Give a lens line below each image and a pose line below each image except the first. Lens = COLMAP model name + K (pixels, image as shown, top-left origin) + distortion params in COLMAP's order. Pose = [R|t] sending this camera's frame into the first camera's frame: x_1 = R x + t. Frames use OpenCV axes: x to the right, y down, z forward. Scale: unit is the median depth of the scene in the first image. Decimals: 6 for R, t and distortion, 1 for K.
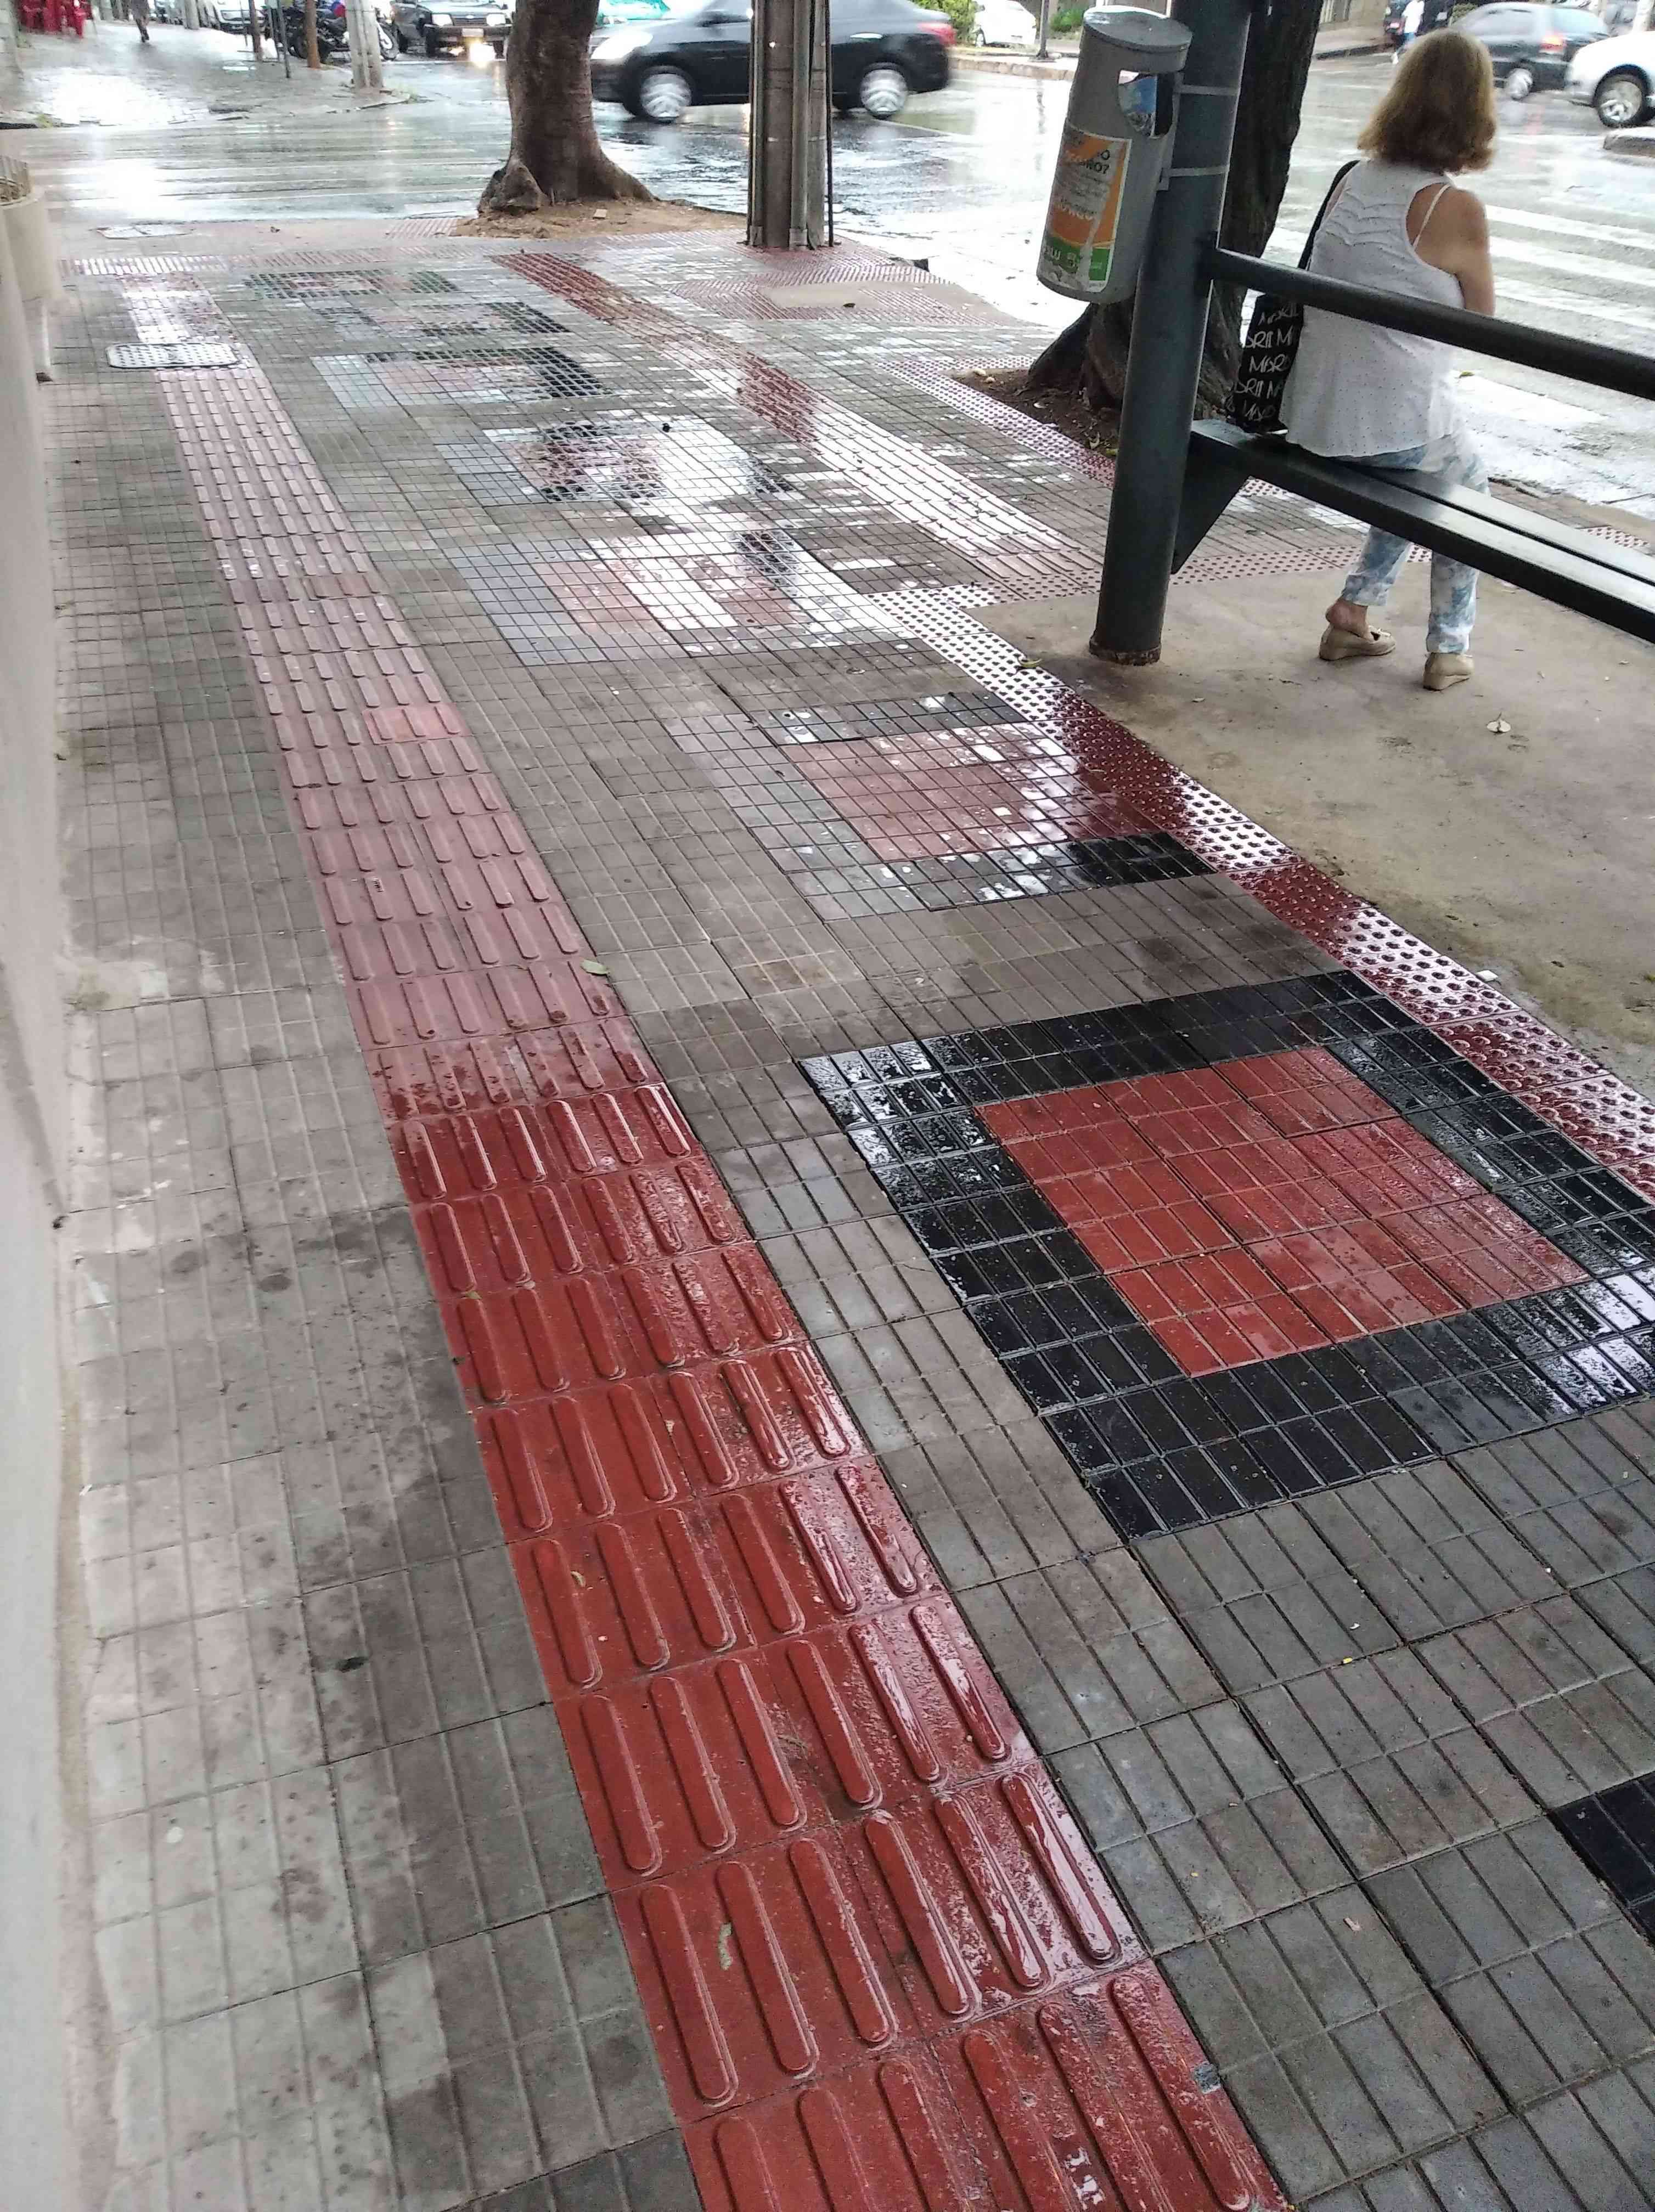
lens RADIAL K [[1700.0, 0, 826.0], [0, 1700.0, 935.0], [0, 0, 1]] dist [0.125029, -0.151702]
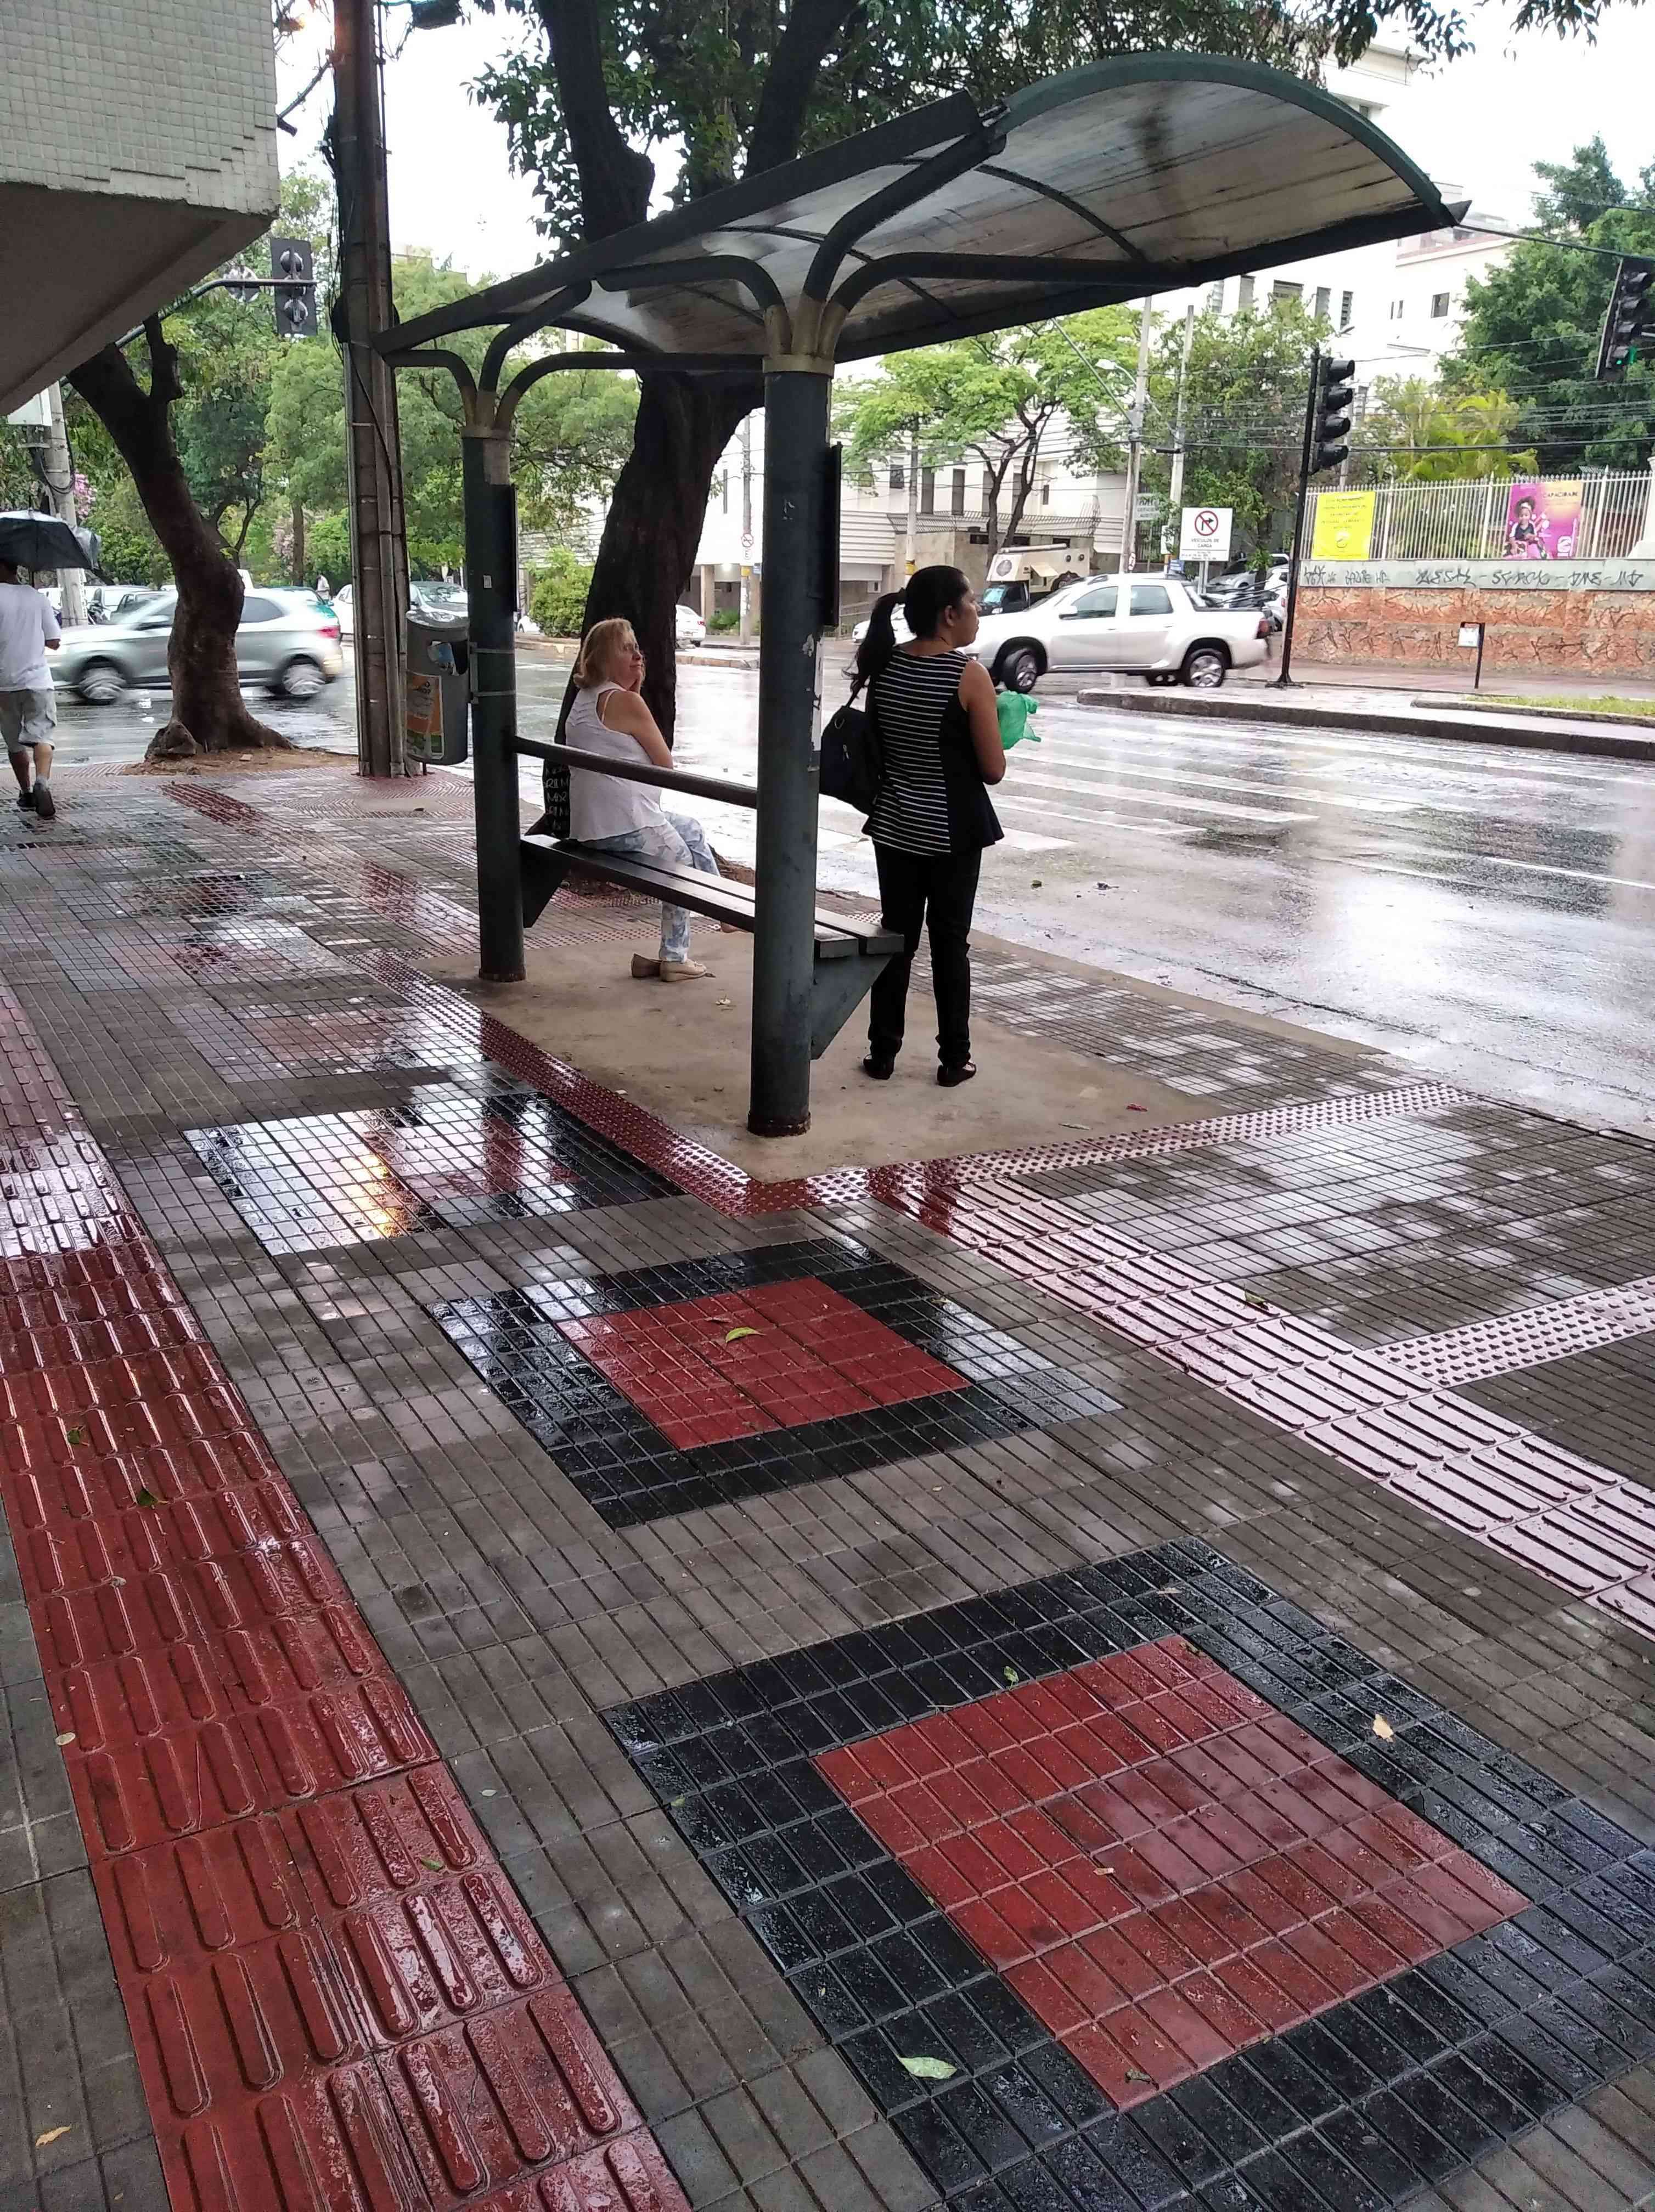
lens RADIAL K [[1700.0, 0, 826.0], [0, 1700.0, 935.0], [0, 0, 1]] dist [0.125029, -0.151702]
pose [[0.987971, -0.032744, 0.151133, 0.119273], [0.076884, 0.951981, -0.296346, 0.144861], [-0.134172, 0.304401, 0.943047, -0.265618]]
